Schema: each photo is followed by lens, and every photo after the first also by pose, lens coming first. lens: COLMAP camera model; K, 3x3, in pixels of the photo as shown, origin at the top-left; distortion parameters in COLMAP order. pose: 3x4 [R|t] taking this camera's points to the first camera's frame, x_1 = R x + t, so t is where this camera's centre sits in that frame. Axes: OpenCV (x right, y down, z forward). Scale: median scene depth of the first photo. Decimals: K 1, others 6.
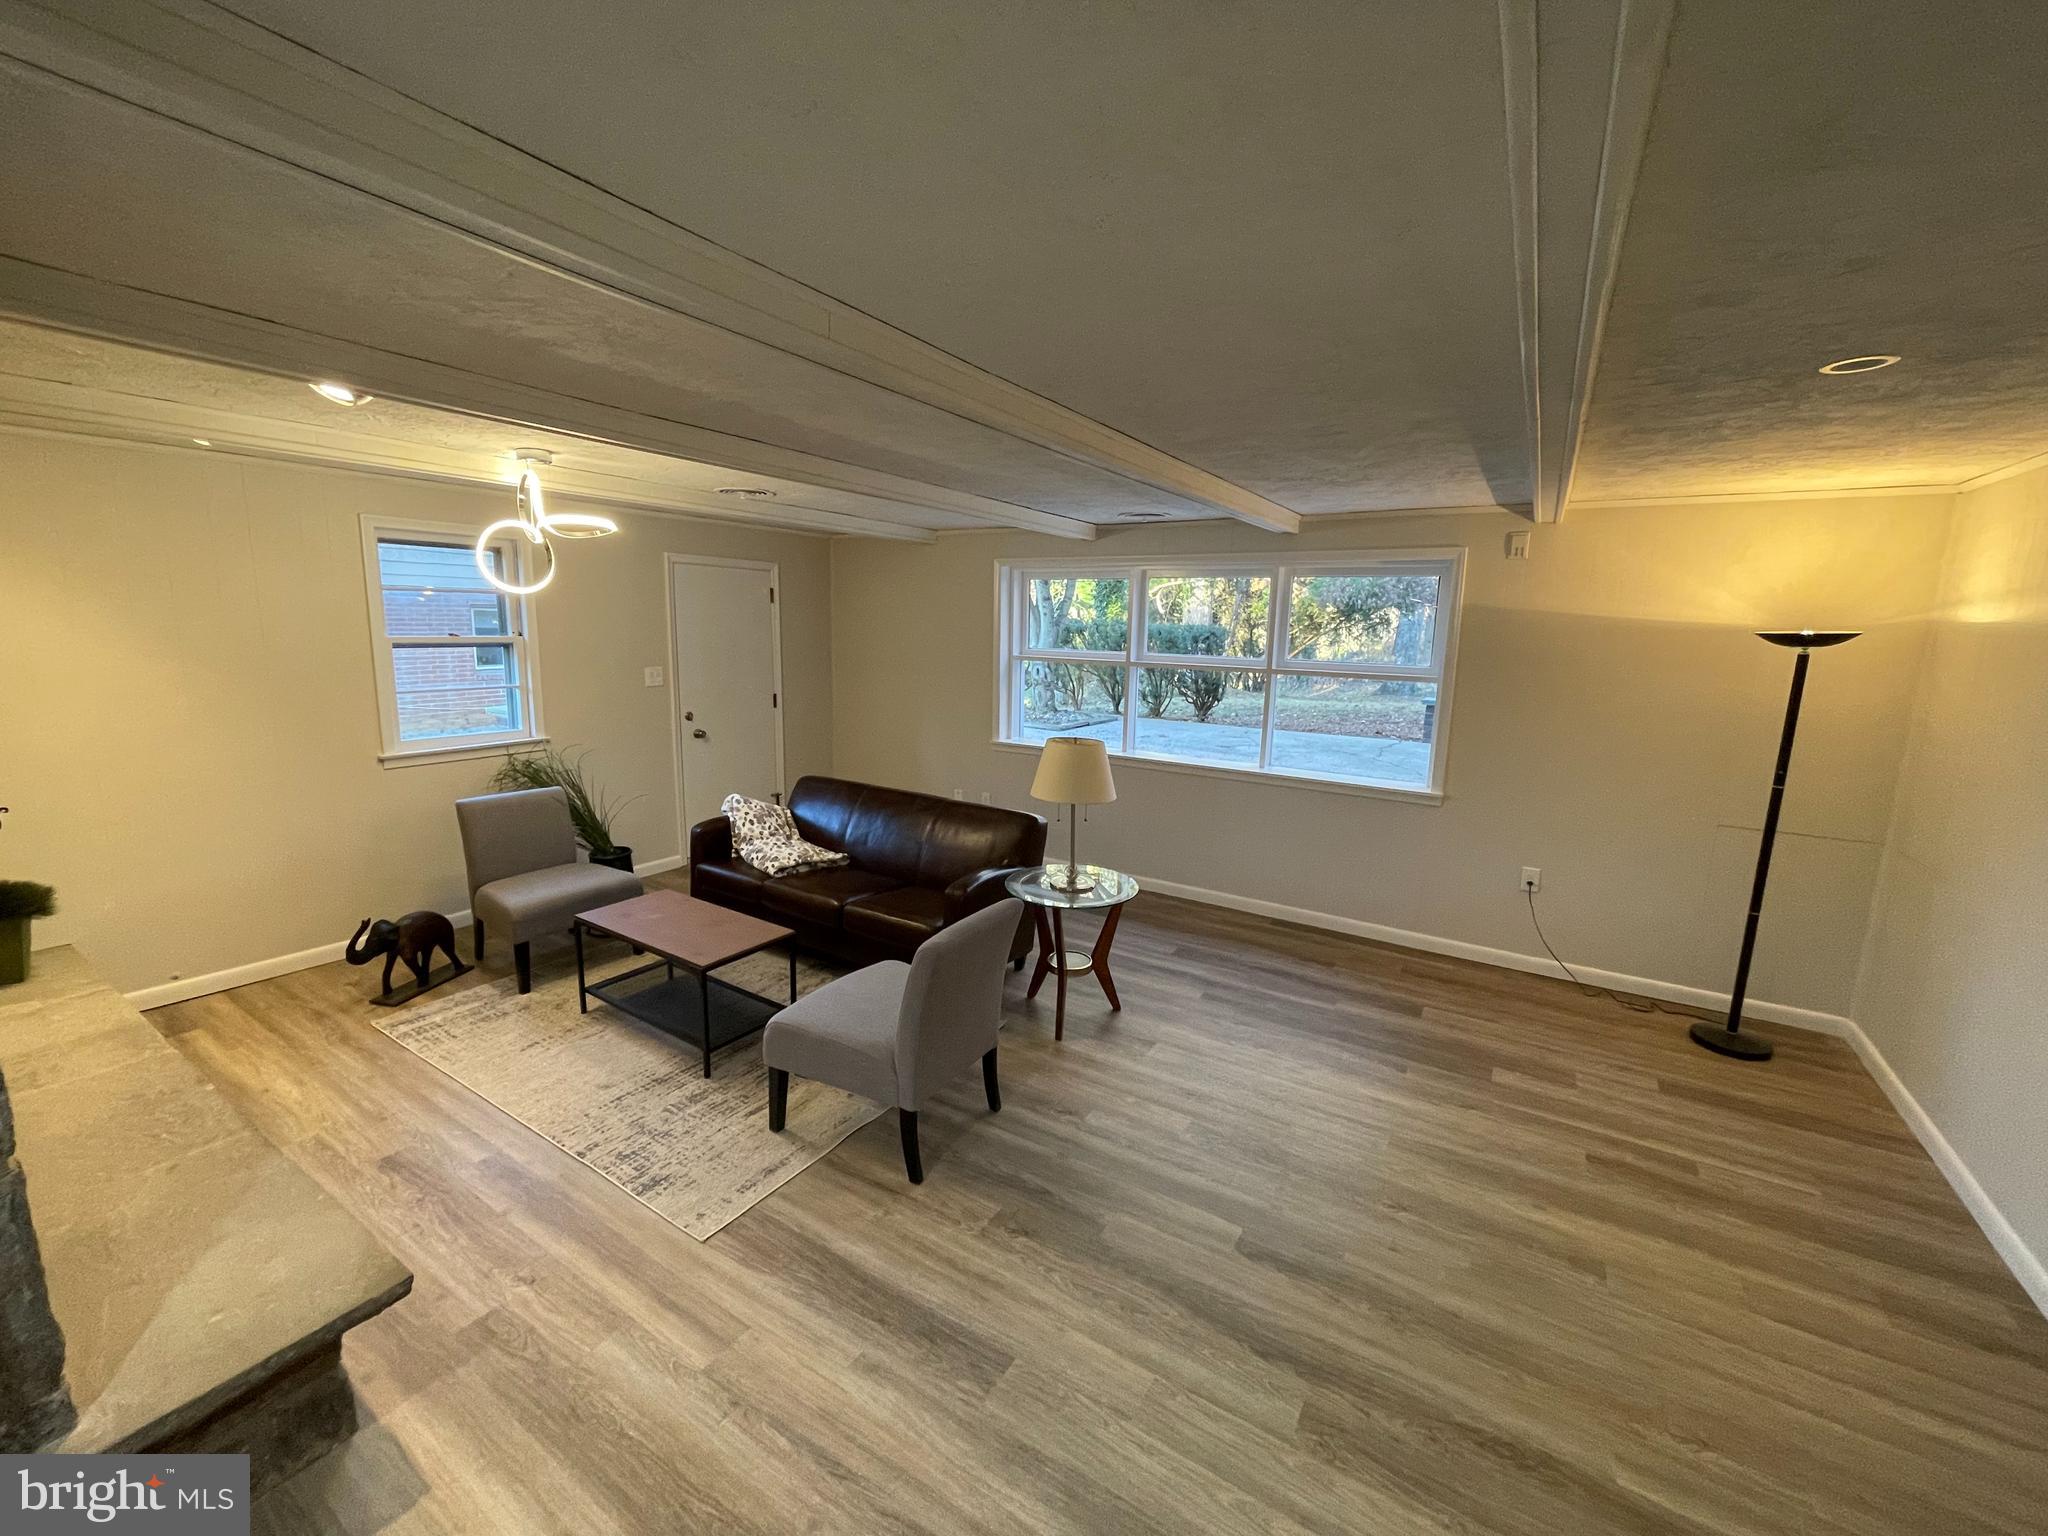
lens RADIAL K [[819.0, 0, 1029.9], [0, 819.0, 766.4], [0, 0, 1]] dist [0.010830, -0.000297]
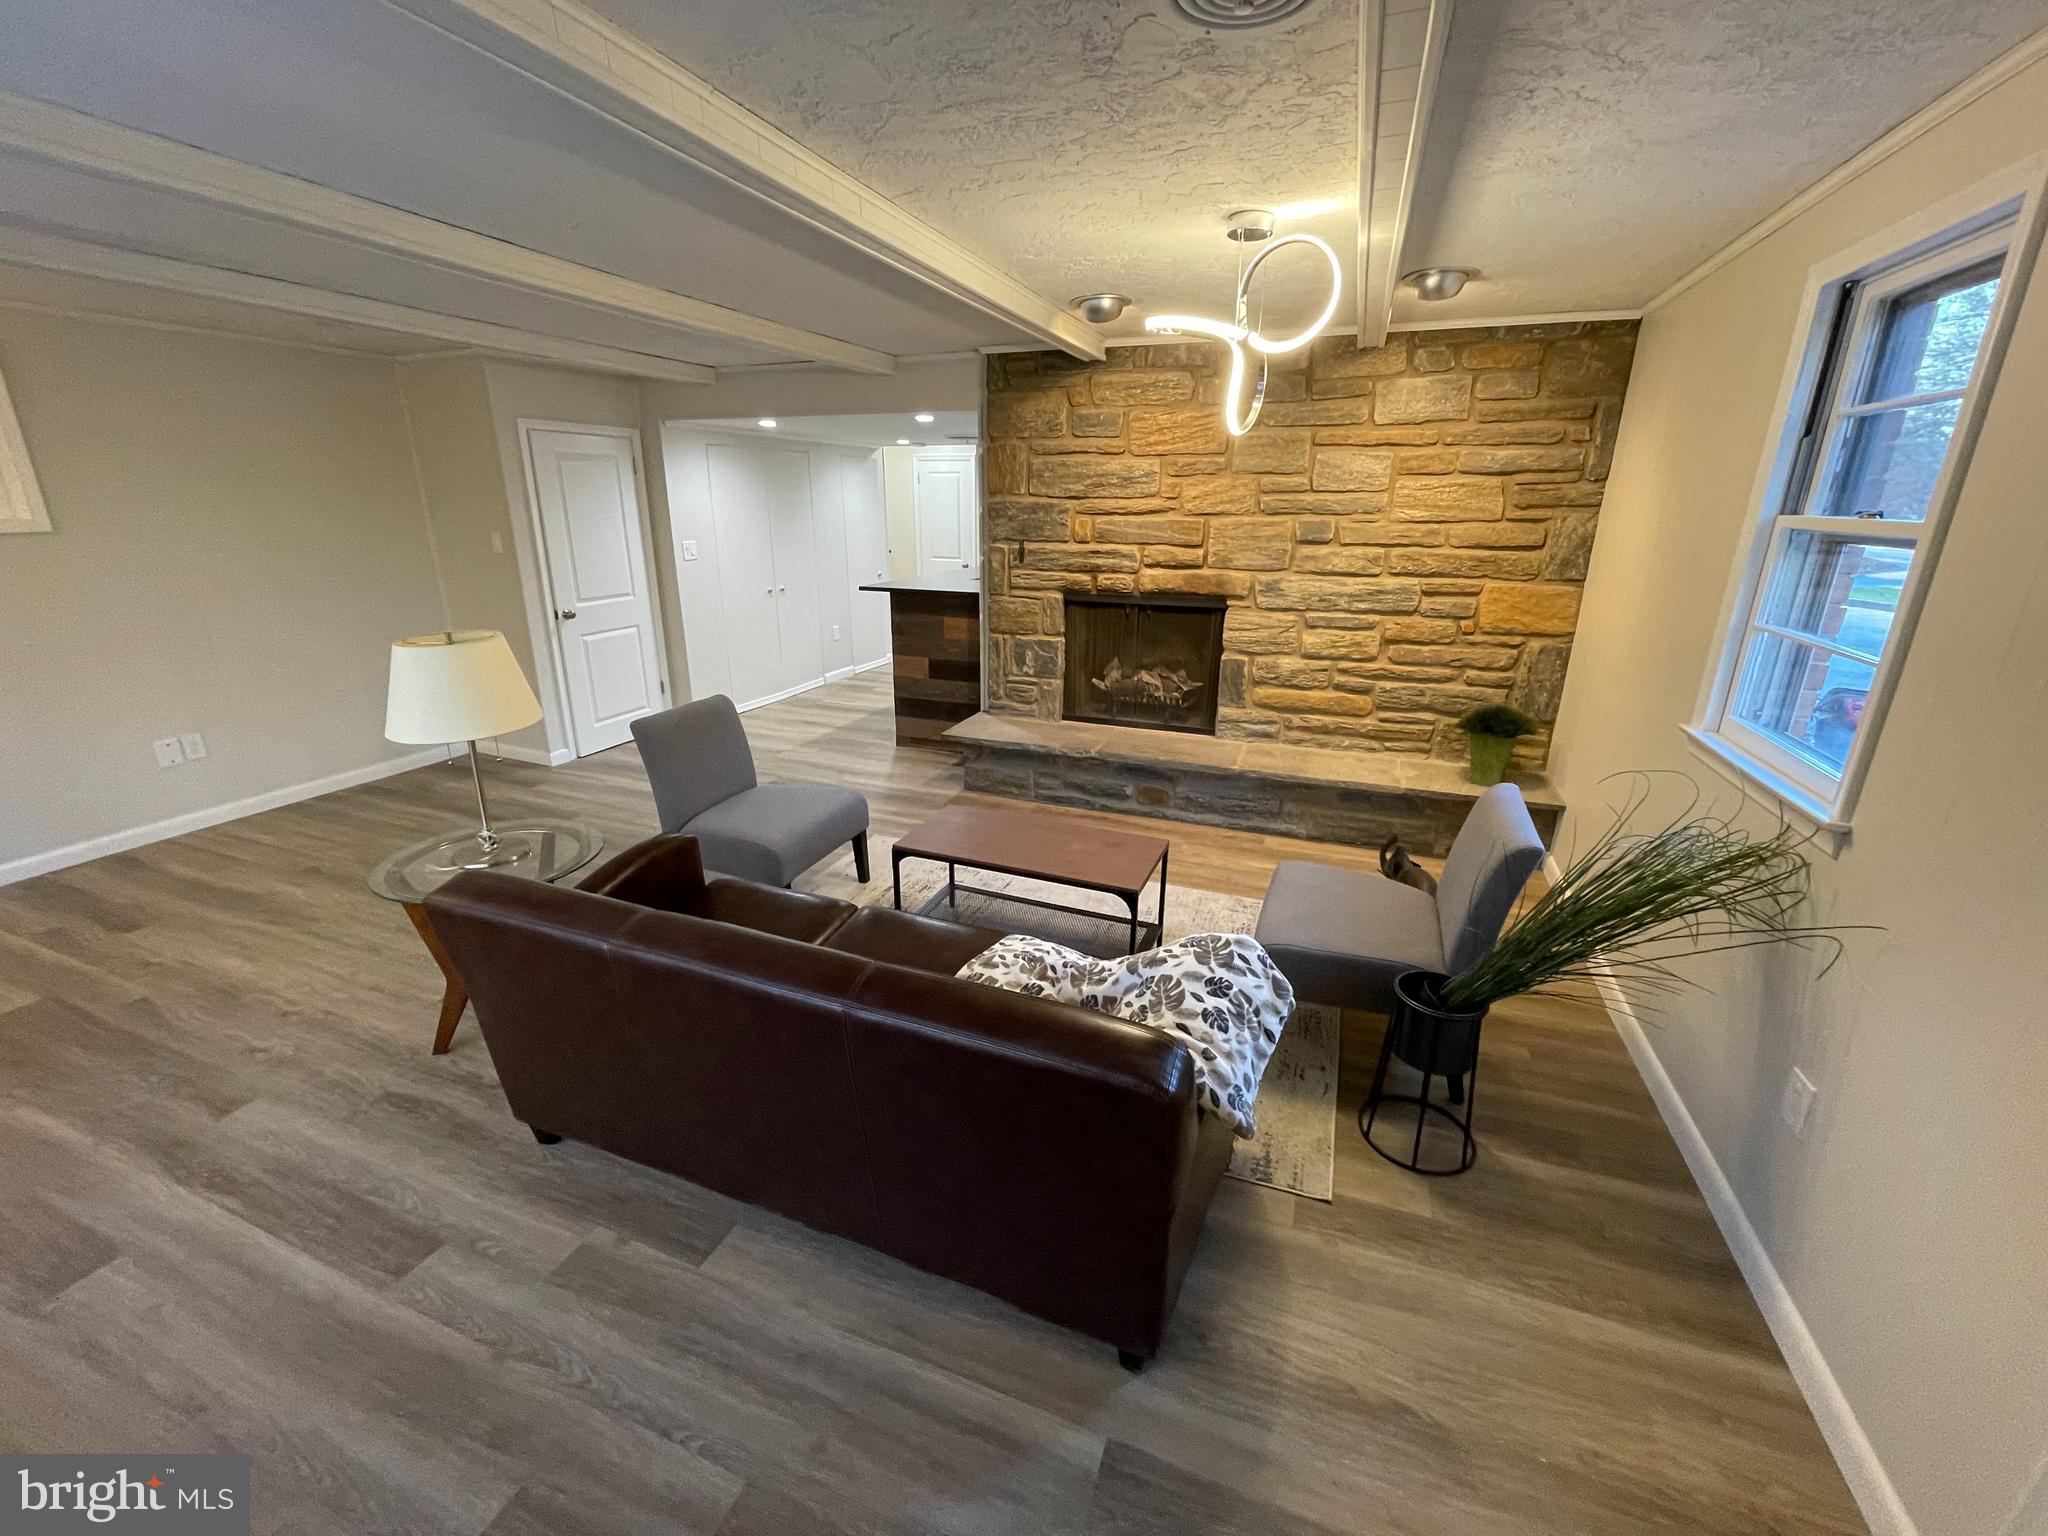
lens RADIAL K [[820.3, 0, 1027.1], [0, 820.3, 762.4], [0, 0, 1]] dist [-0.002455, -0.000259]
pose [[-0.980337, 0.025112, -0.195727, -0.348239], [-0.068875, 0.885948, 0.458641, -0.368444], [0.184922, 0.463104, -0.866798, 2.342960]]
